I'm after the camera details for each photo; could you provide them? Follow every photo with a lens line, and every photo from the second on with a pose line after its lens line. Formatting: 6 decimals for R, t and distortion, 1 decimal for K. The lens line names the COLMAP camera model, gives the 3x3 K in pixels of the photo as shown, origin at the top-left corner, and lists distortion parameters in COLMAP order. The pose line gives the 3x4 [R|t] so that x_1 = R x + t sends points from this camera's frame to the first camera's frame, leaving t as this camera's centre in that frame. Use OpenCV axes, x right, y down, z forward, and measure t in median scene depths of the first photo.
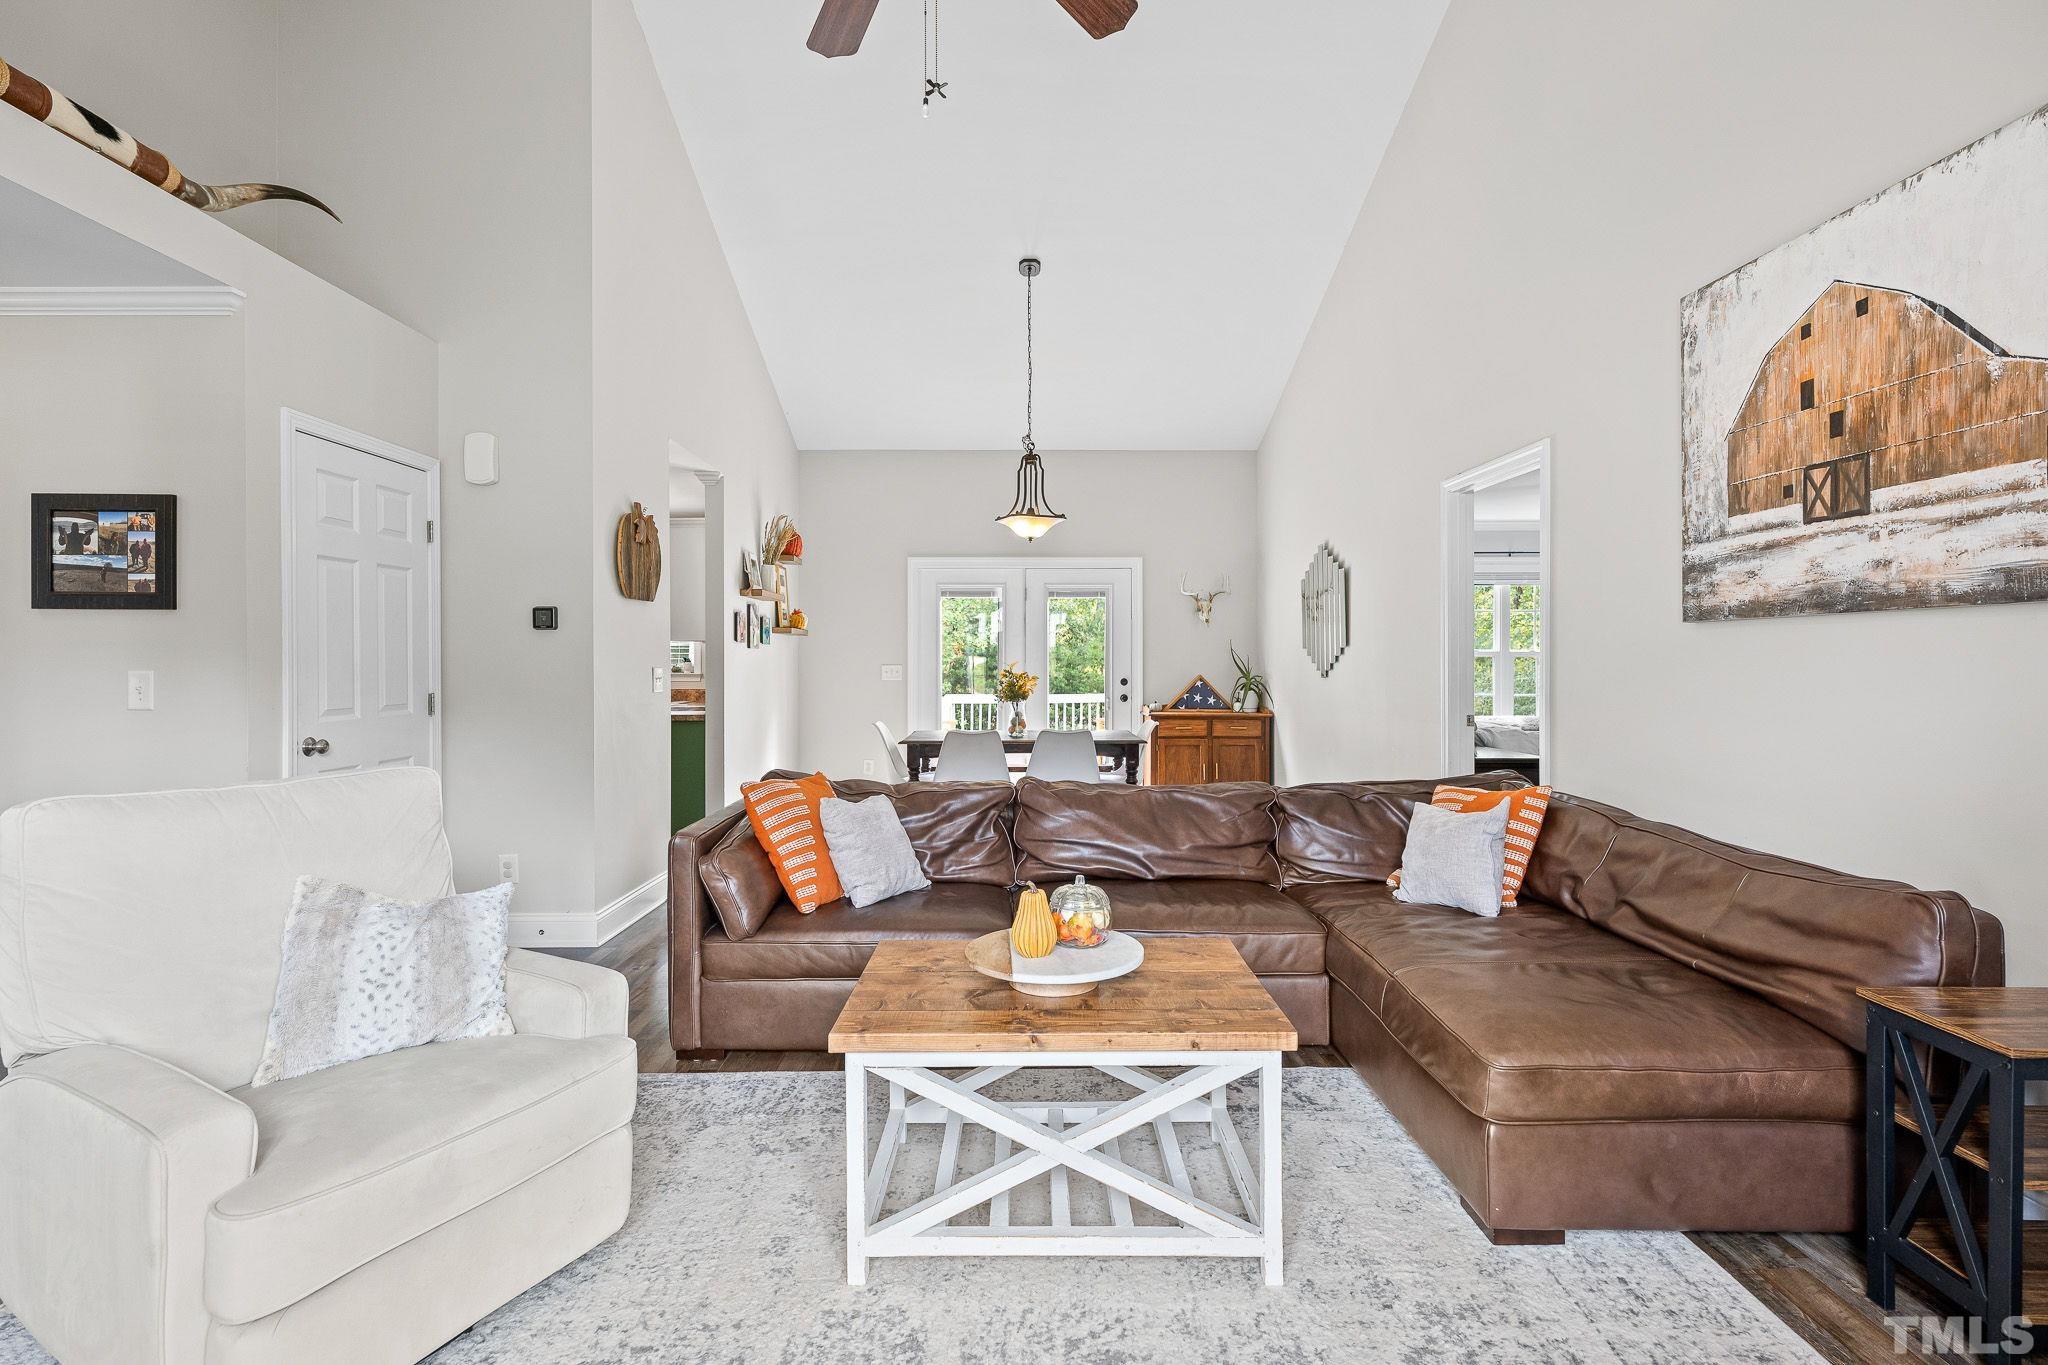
lens RADIAL K [[959.3, 0, 1034.0], [0, 959.3, 657.0], [0, 0, 1]] dist [-0.000631, 0.006222]
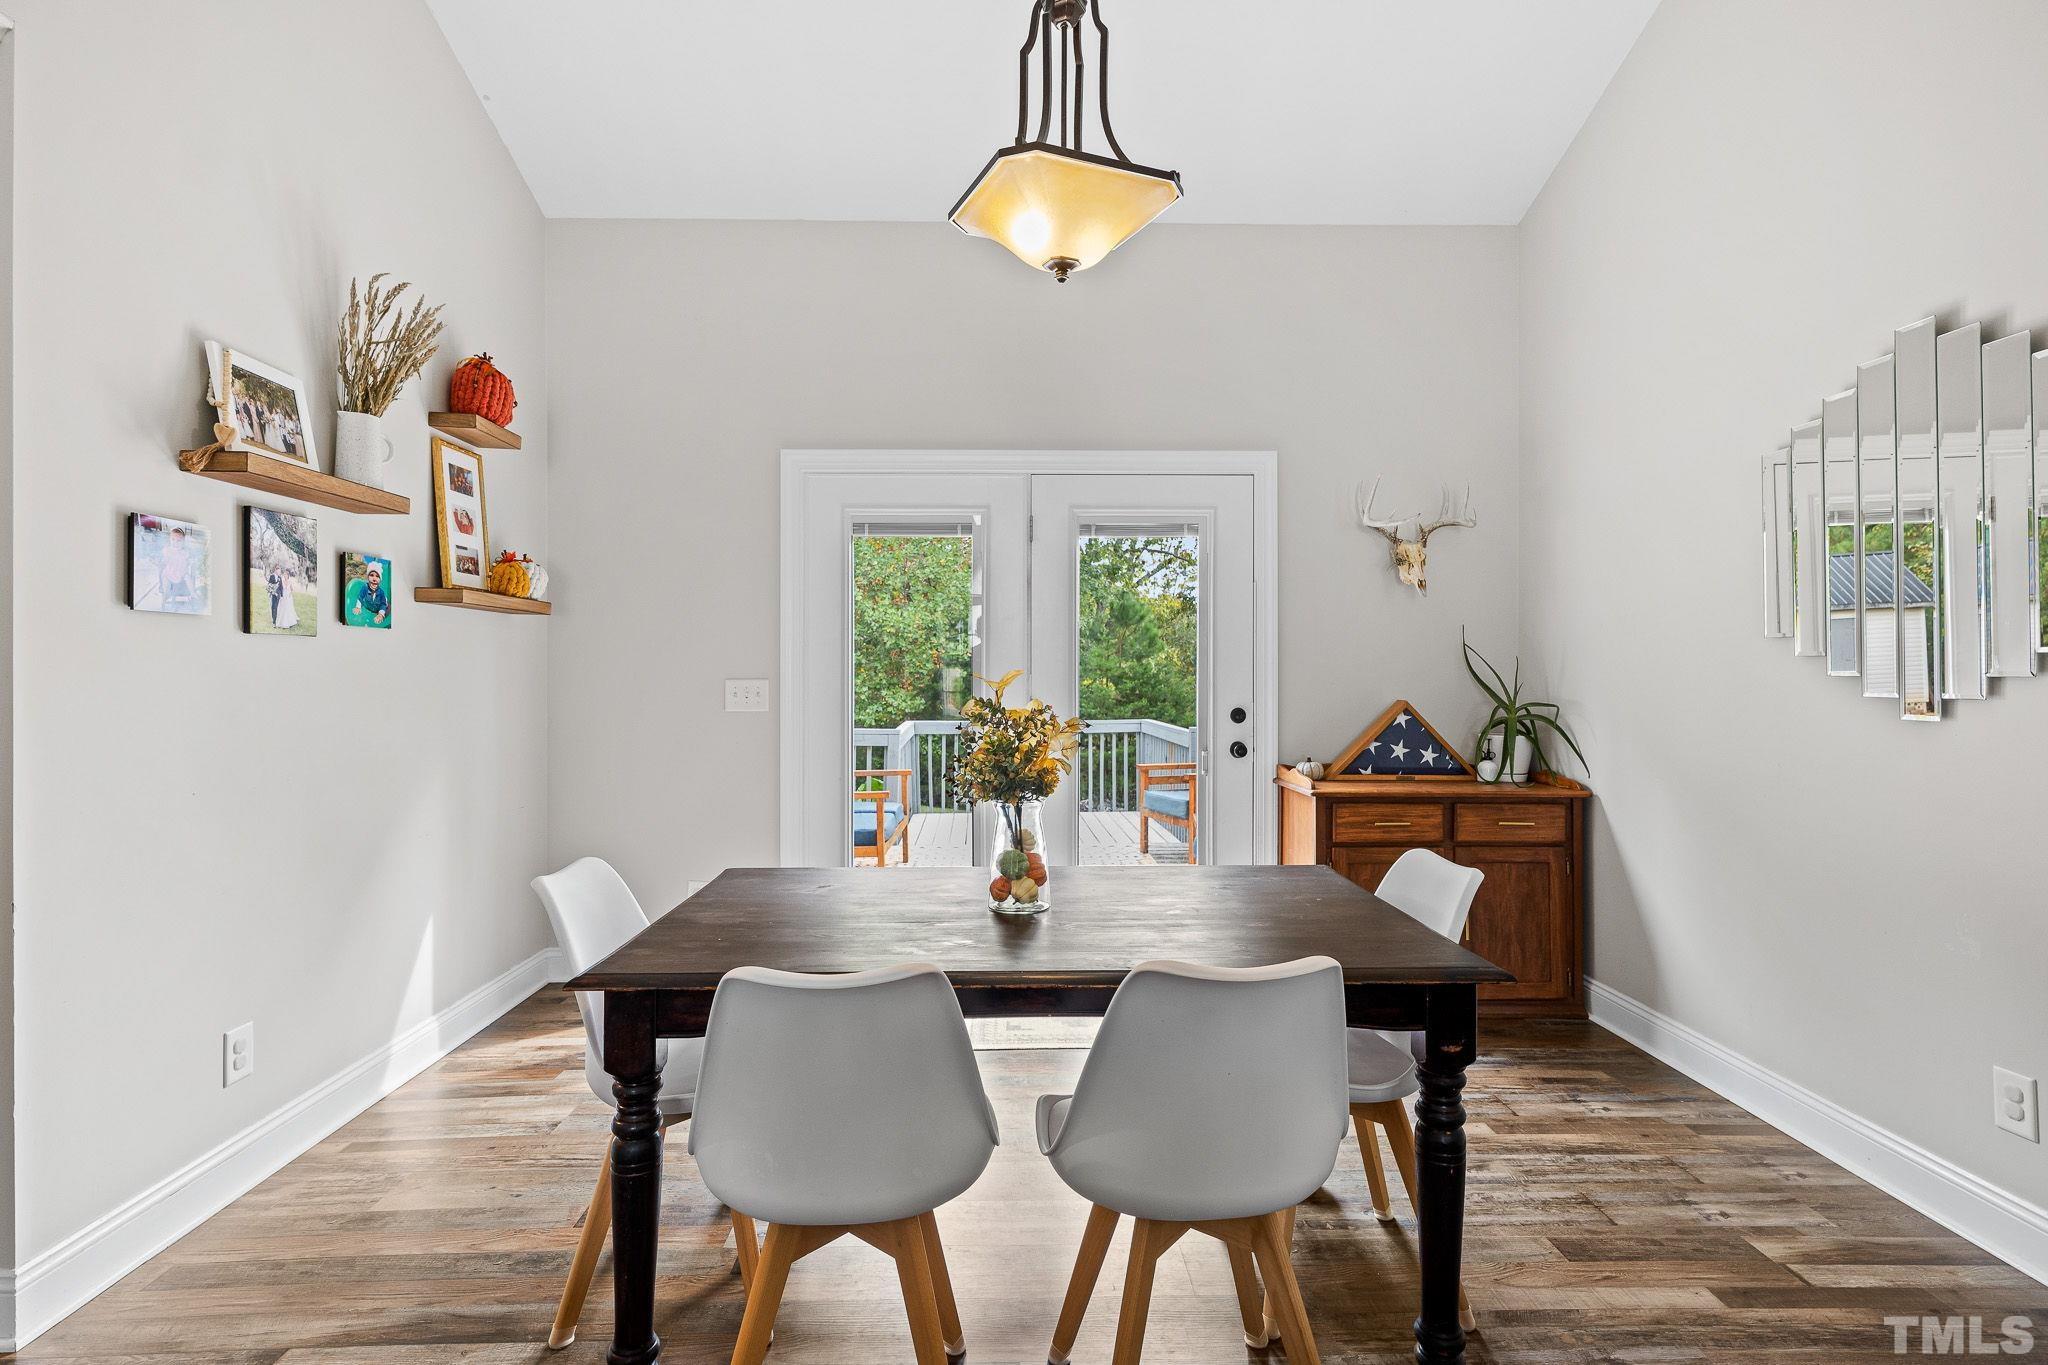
lens RADIAL K [[986.7, 0, 1022.6], [0, 986.7, 666.0], [0, 0, 1]] dist [-0.001409, 0.007144]
pose [[0.999998, -0.000087, 0.001938, -0.036566], [0.000092, 0.999996, -0.002727, 0.008463], [-0.001937, 0.002727, 0.999994, 1.493121]]
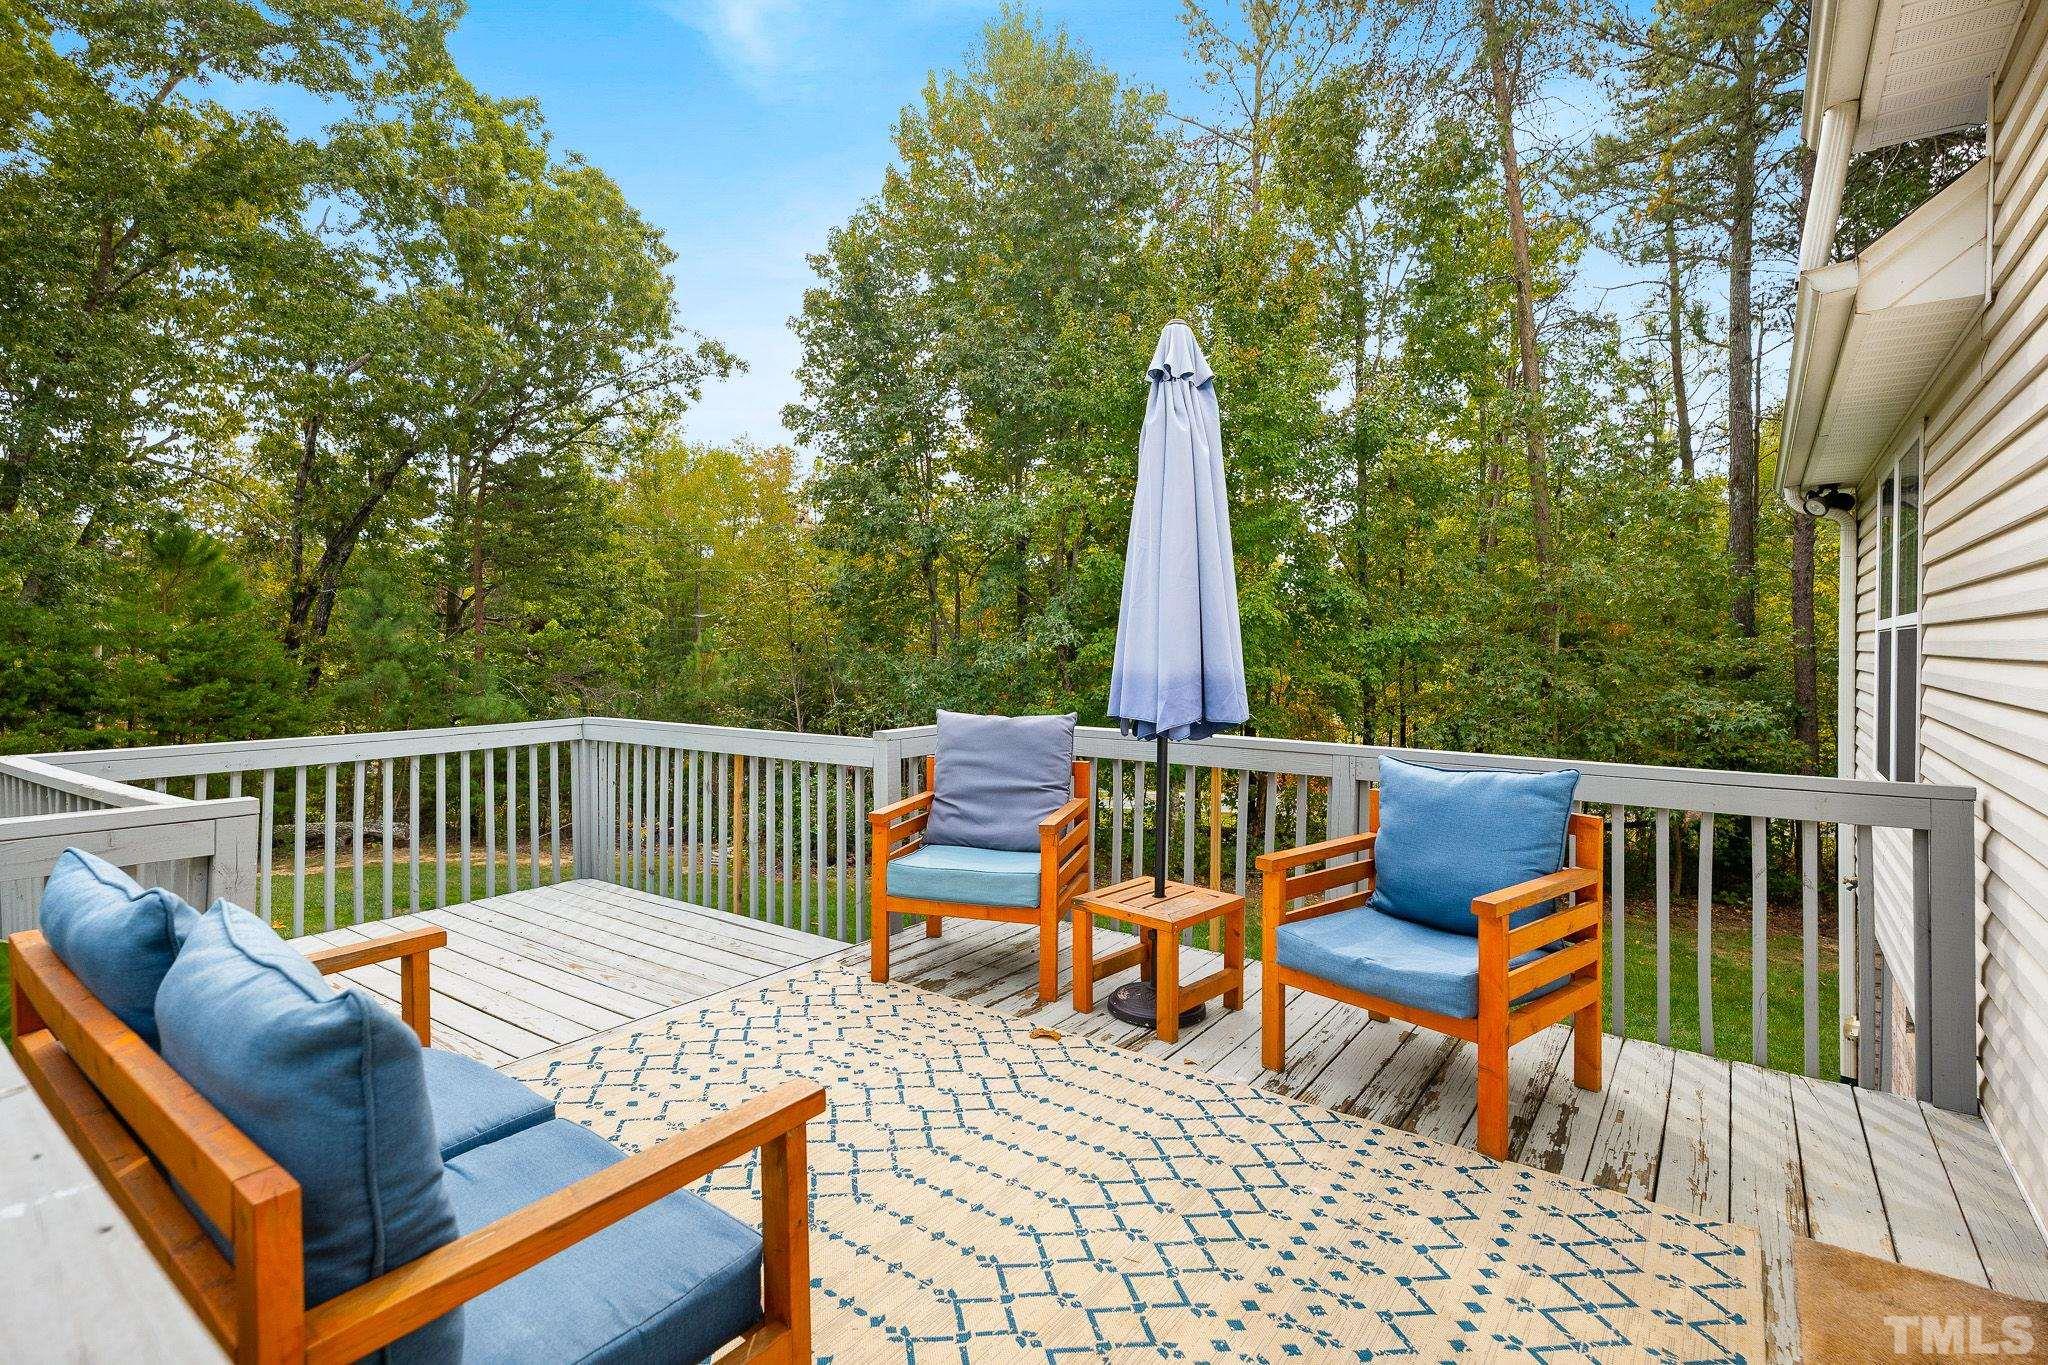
lens RADIAL K [[959.3, 0, 1034.0], [0, 959.3, 657.0], [0, 0, 1]] dist [-0.000631, 0.006222]
pose [[0.609306, -0.009626, 0.792877, -0.619718], [-0.006442, 0.999833, 0.017089, 0.026643], [-0.792909, -0.015520, 0.609142, 3.169759]]
